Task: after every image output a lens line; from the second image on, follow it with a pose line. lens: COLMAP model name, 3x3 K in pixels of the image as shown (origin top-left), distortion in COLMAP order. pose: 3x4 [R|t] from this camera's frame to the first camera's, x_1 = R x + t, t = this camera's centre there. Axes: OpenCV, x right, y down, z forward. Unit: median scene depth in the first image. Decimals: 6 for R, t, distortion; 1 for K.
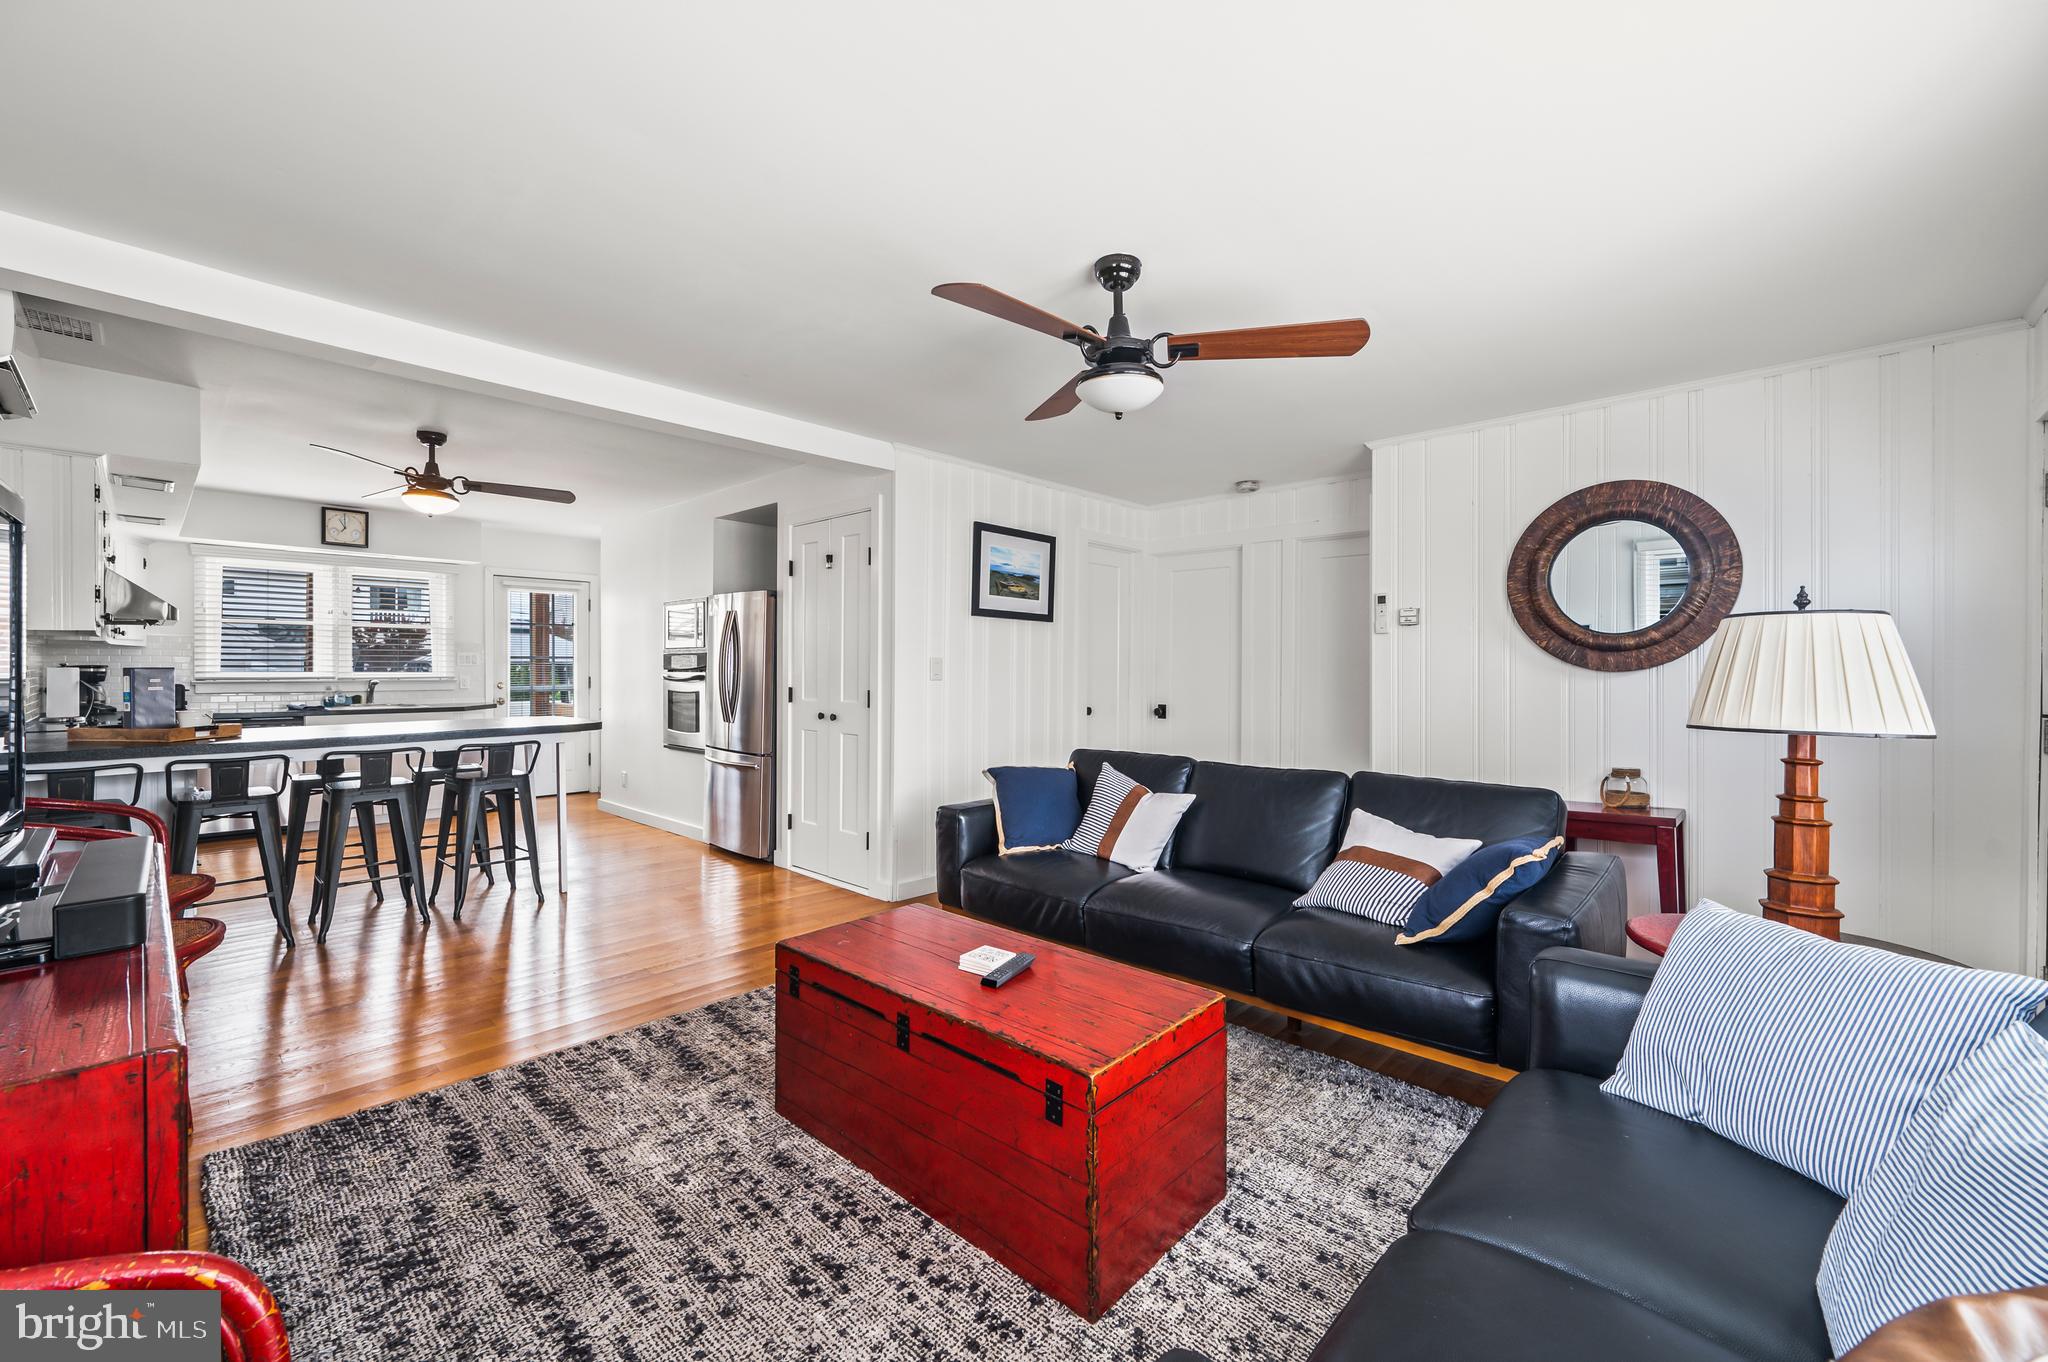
lens RADIAL K [[822.8, 0, 1008.6], [0, 822.8, 669.0], [0, 0, 1]] dist [-0.000587, 0.000118]
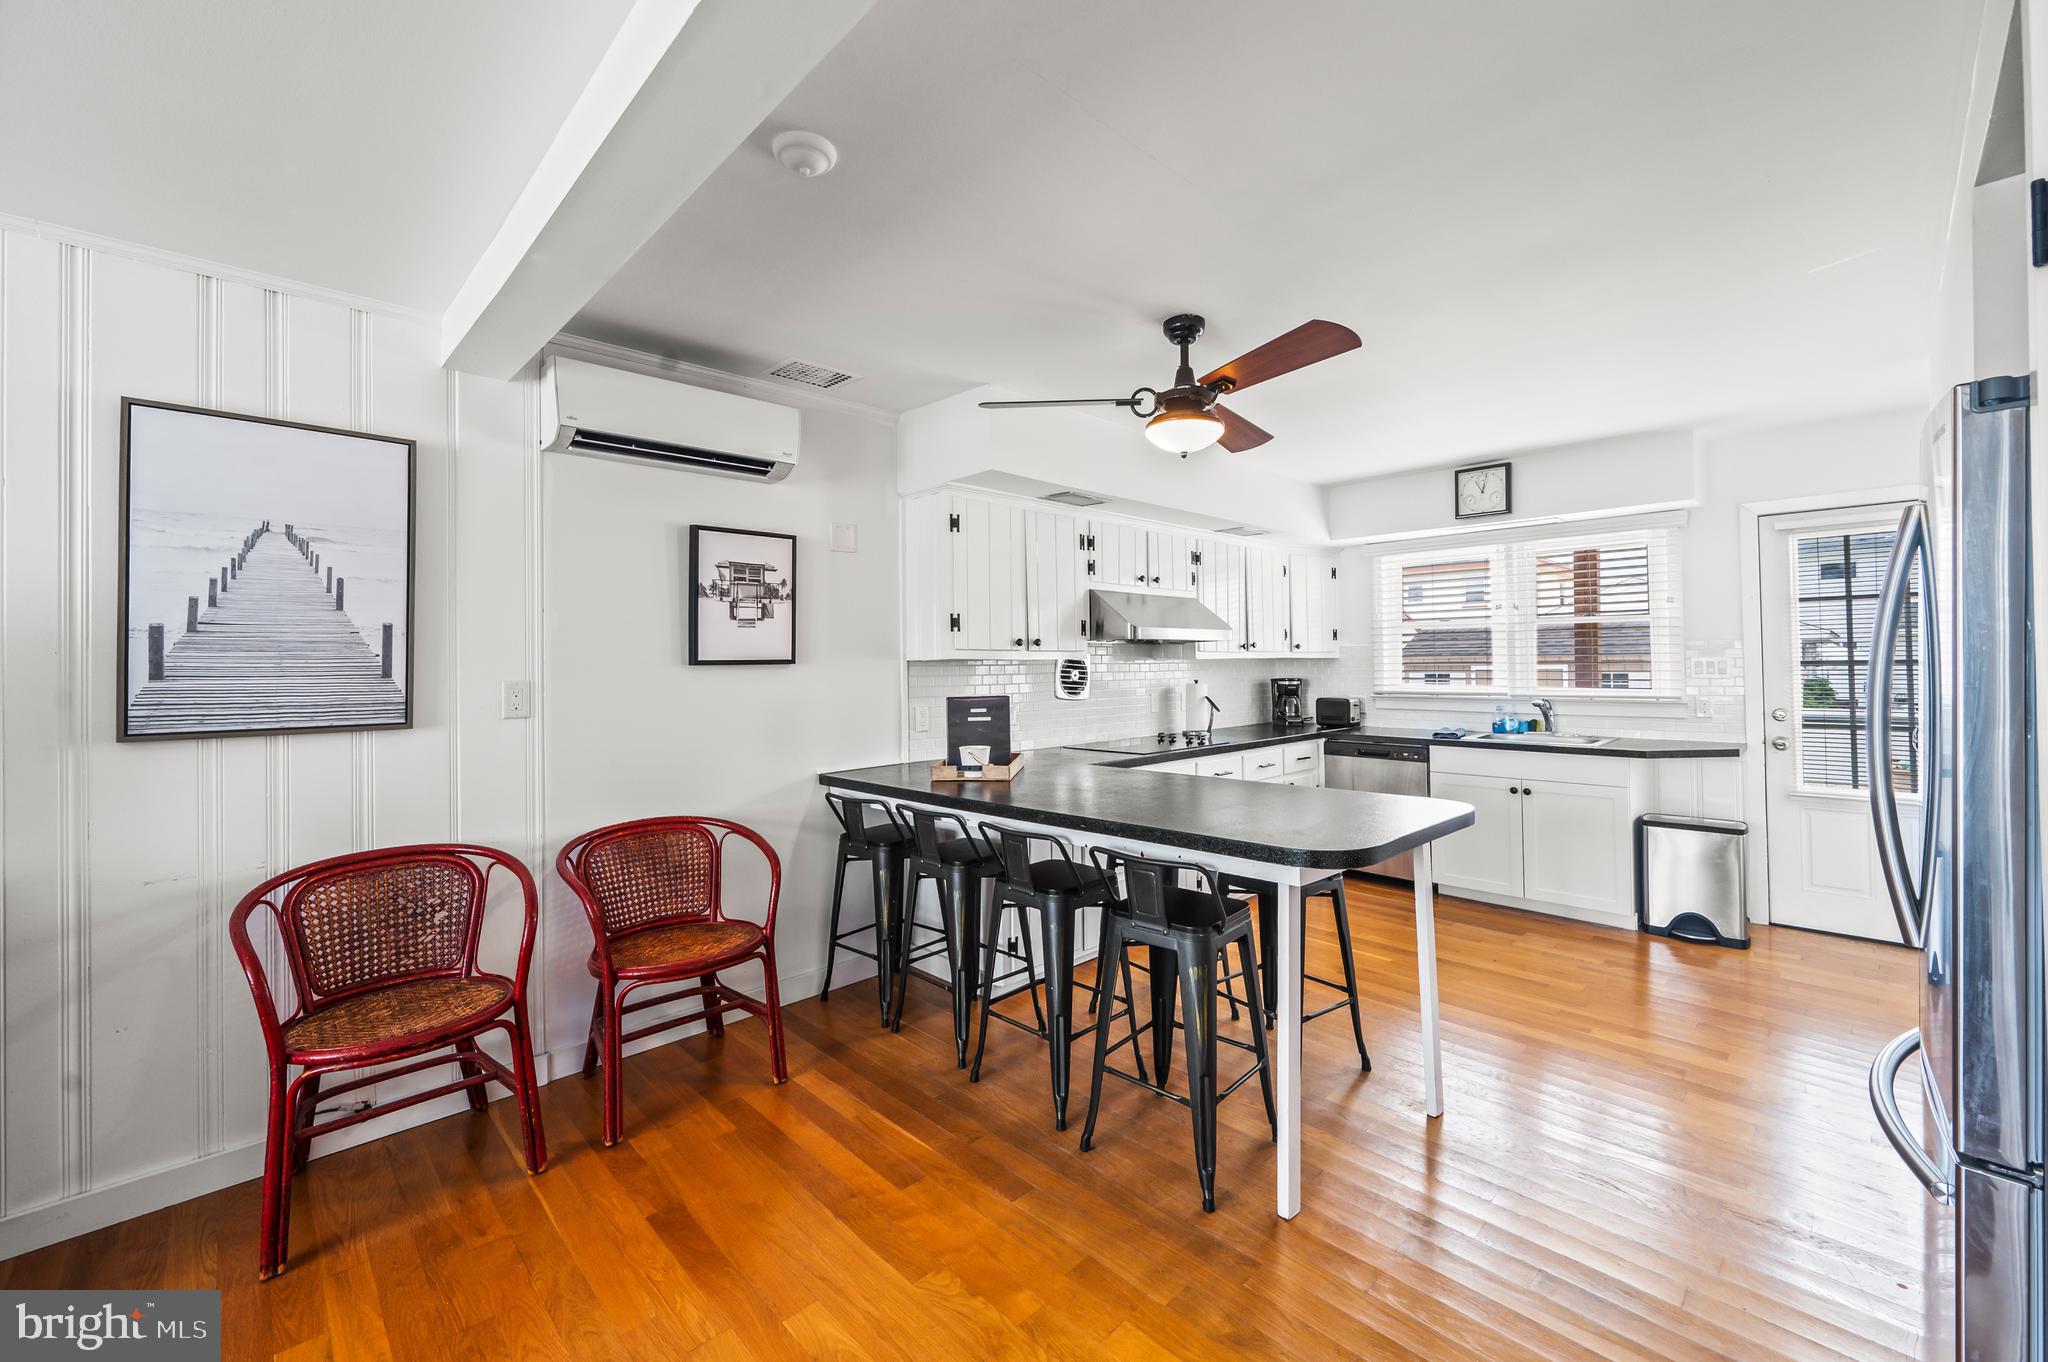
lens RADIAL K [[824.3, 0, 1021.5], [0, 824.3, 653.9], [0, 0, 1]] dist [-0.002472, 0.000271]
pose [[-0.045337, -0.012941, -0.998888, -0.073591], [0.010713, 0.999852, -0.013440, -0.027574], [0.998914, -0.011310, -0.045191, 0.789176]]
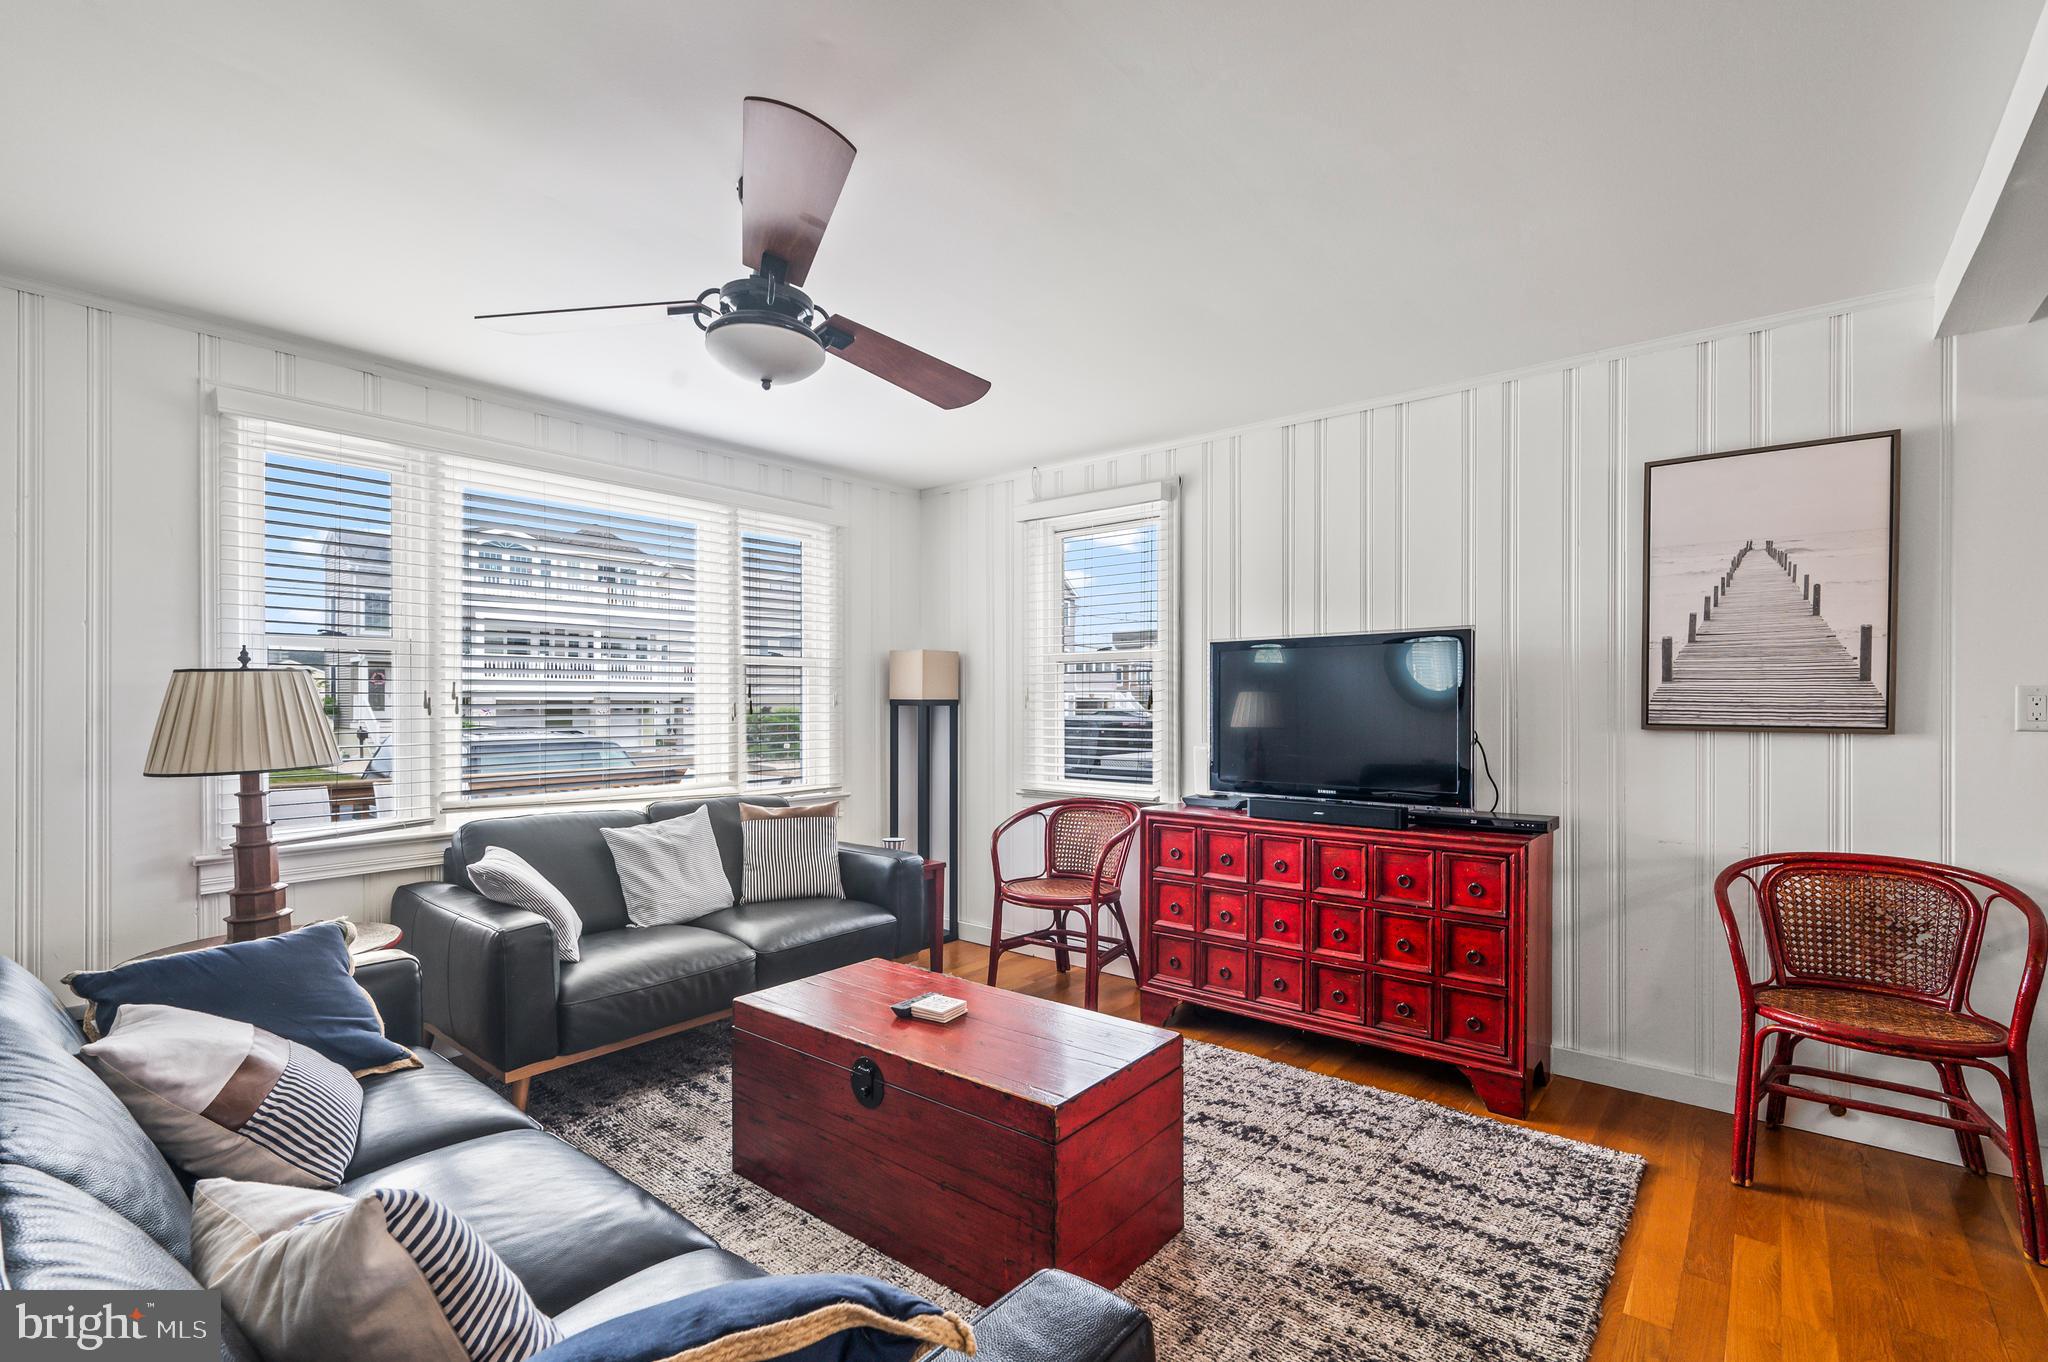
lens RADIAL K [[913.3, 0, 1026.8], [0, 913.3, 707.7], [0, 0, 1]] dist [0.000222, 0.000317]
pose [[-0.997337, -0.004579, -0.072789, -0.019590], [-0.004782, 0.999985, 0.002613, -0.007570], [0.072776, 0.002954, -0.997344, 0.884611]]
